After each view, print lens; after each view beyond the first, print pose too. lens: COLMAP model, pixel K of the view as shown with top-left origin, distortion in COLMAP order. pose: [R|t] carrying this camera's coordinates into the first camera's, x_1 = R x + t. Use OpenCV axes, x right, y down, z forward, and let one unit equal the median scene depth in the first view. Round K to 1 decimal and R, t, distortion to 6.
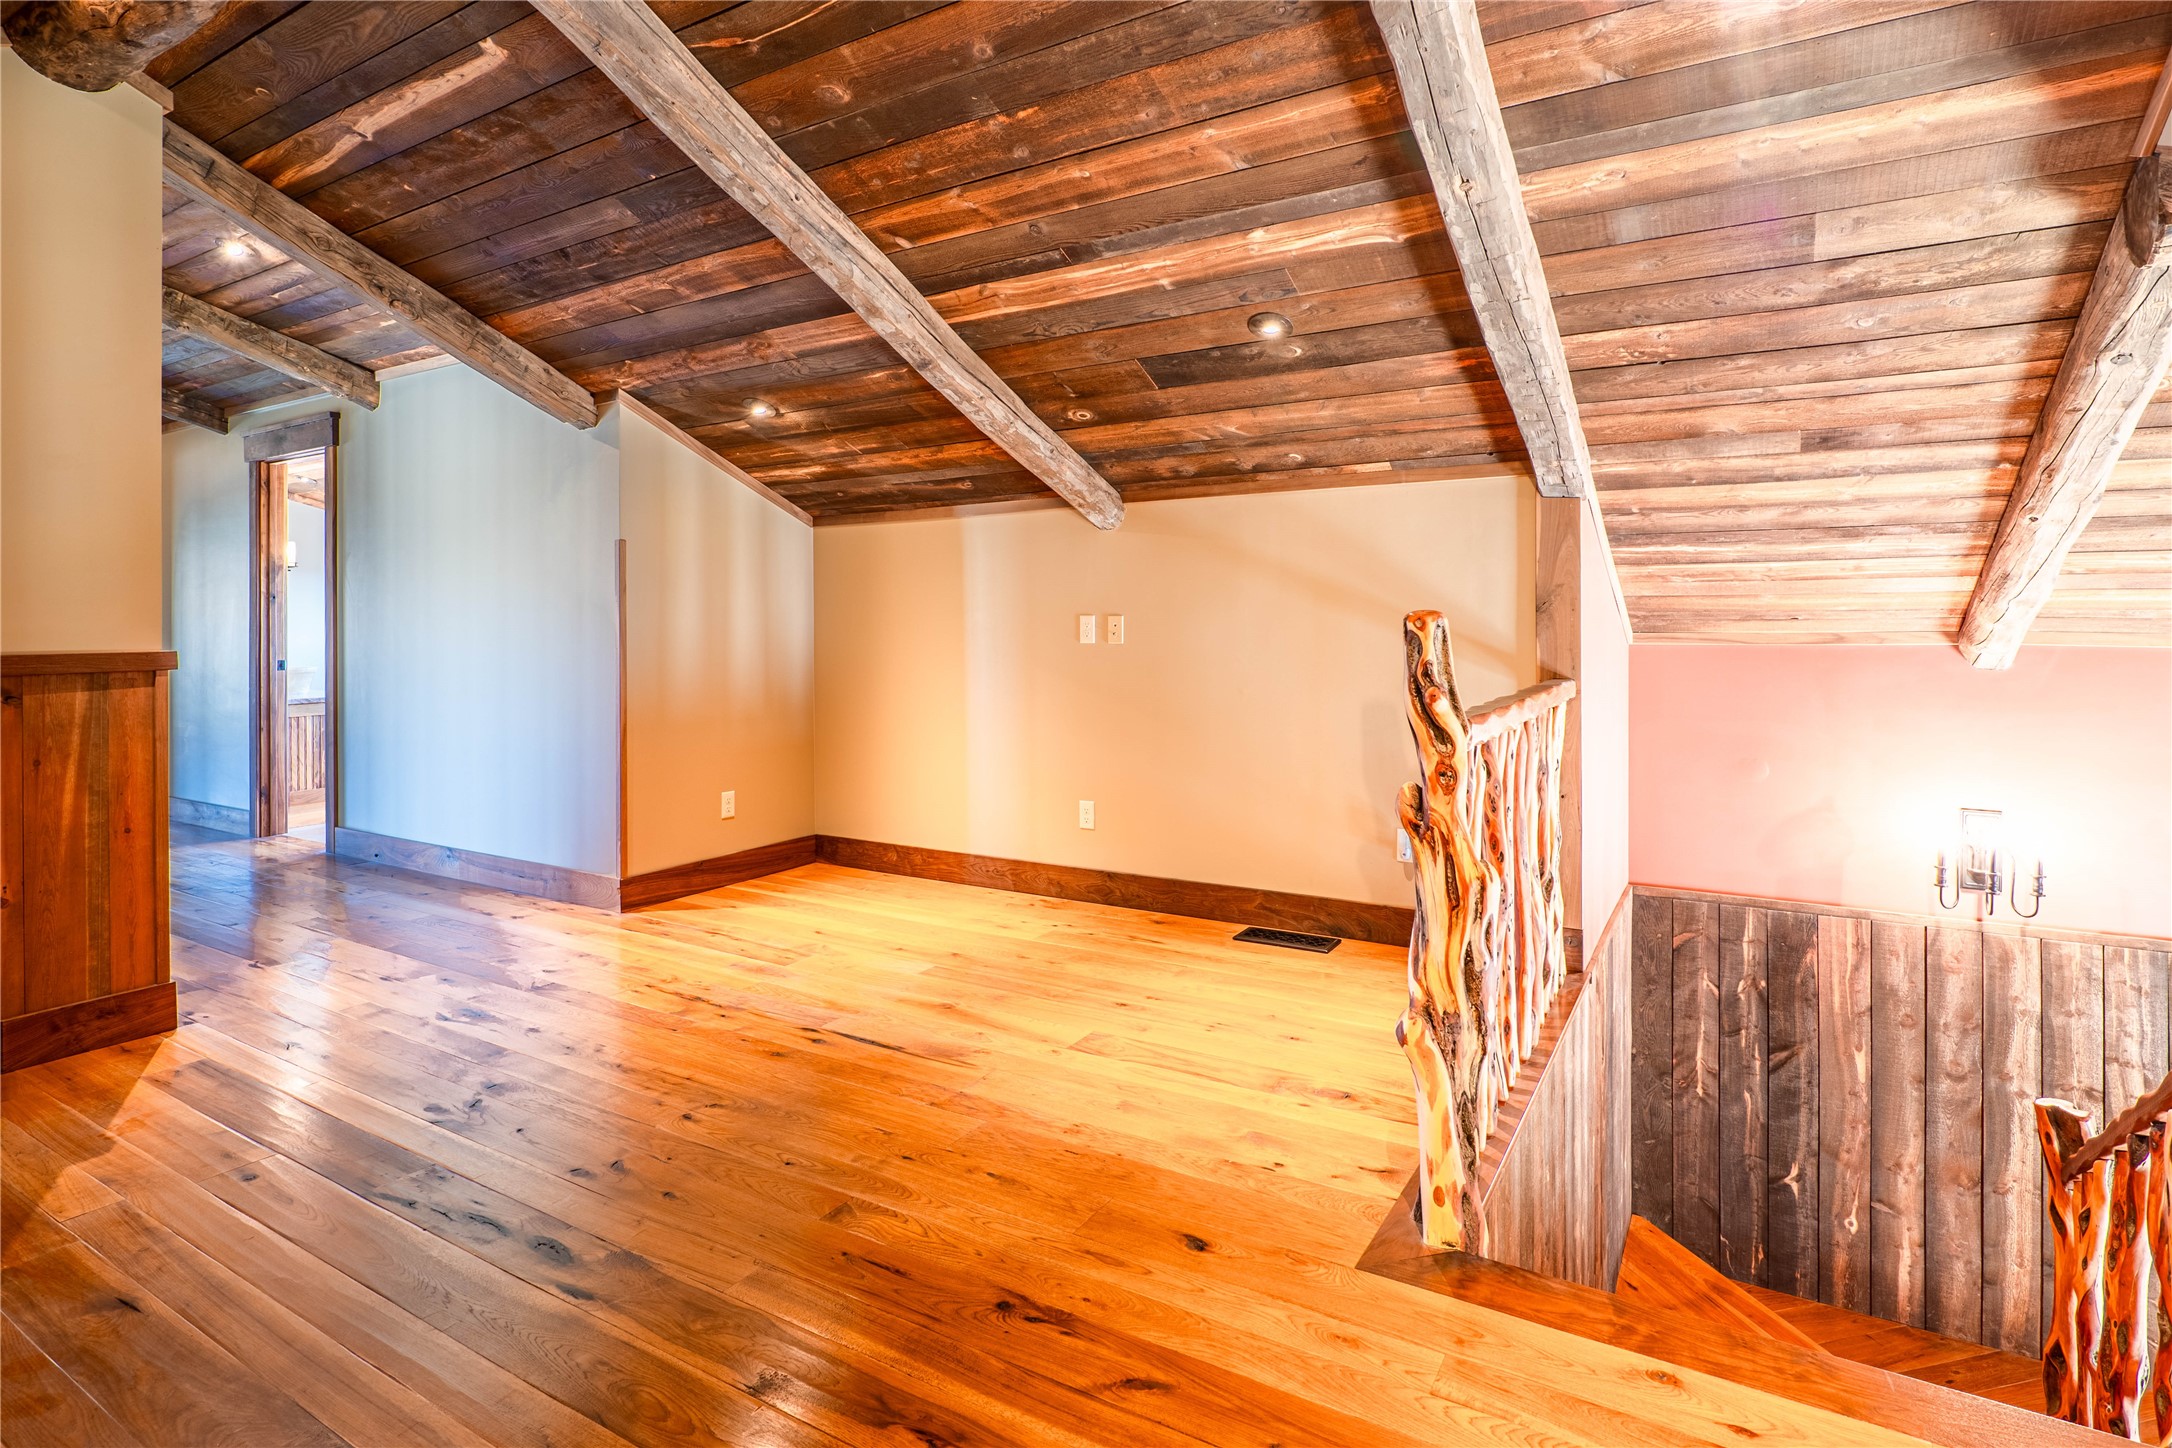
lens RADIAL K [[1103.9, 0, 1095.9], [0, 1103.9, 630.8], [0, 0, 1]] dist [-0.001055, -0.000120]
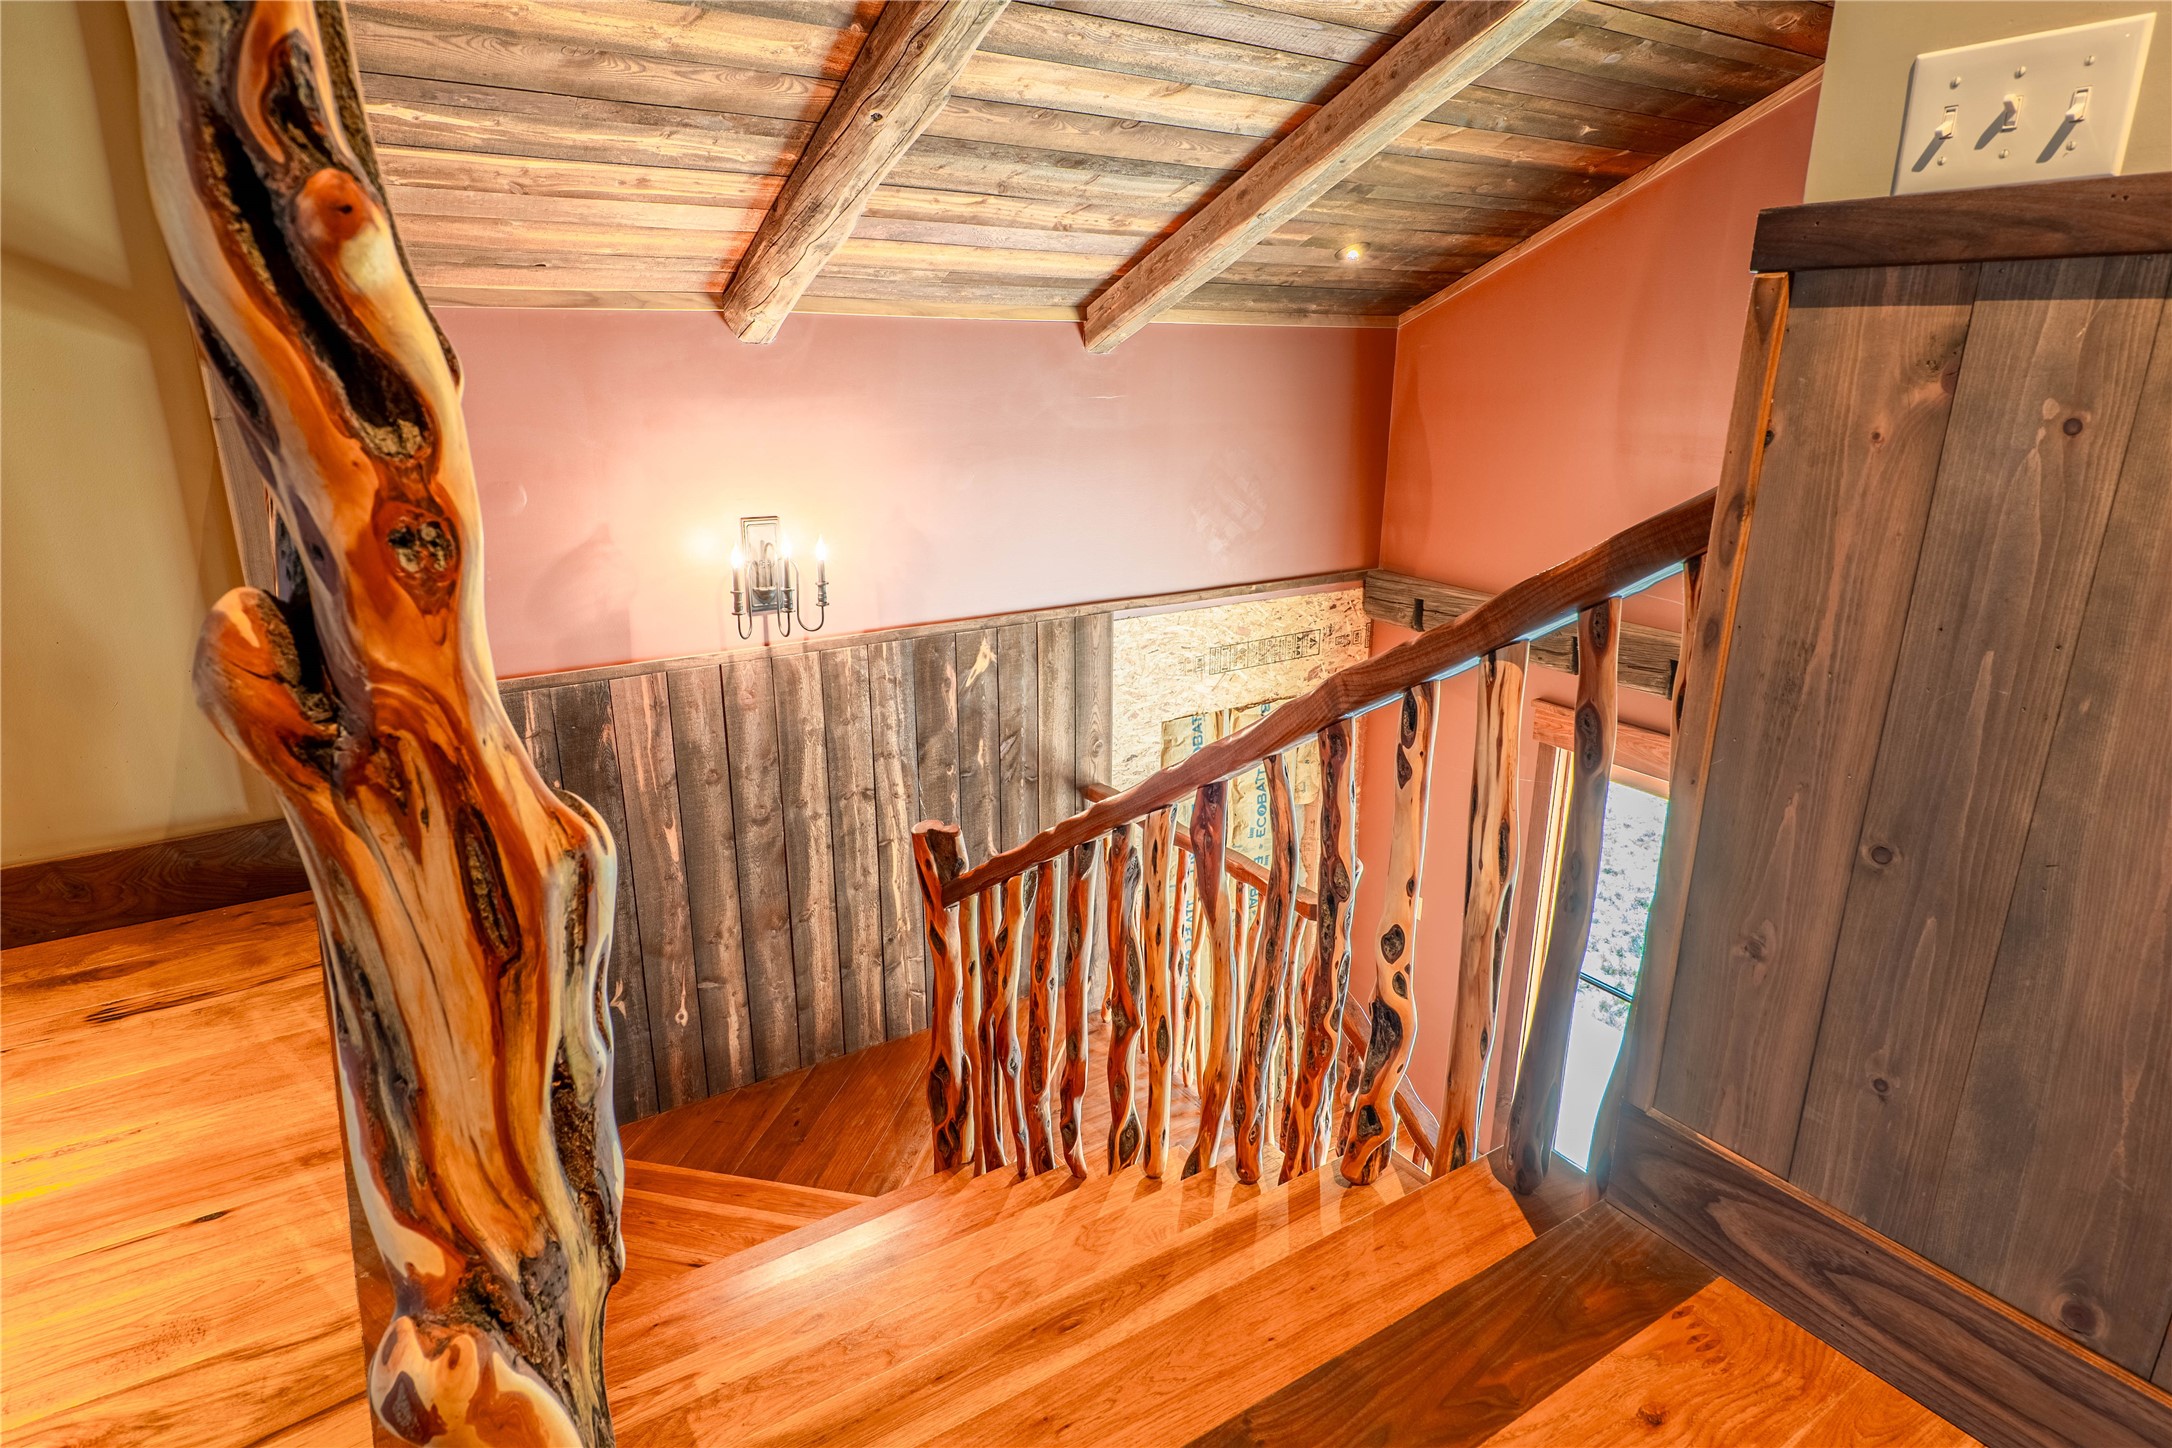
lens RADIAL K [[1222.5, 0, 1085.3], [0, 1222.5, 732.5], [0, 0, 1]] dist [-0.003492, 0.001141]
pose [[0.436564, -0.264034, 0.860057, 0.059755], [-0.001247, 0.955788, 0.294055, 0.044112], [-0.899672, -0.129447, 0.416933, 0.363052]]
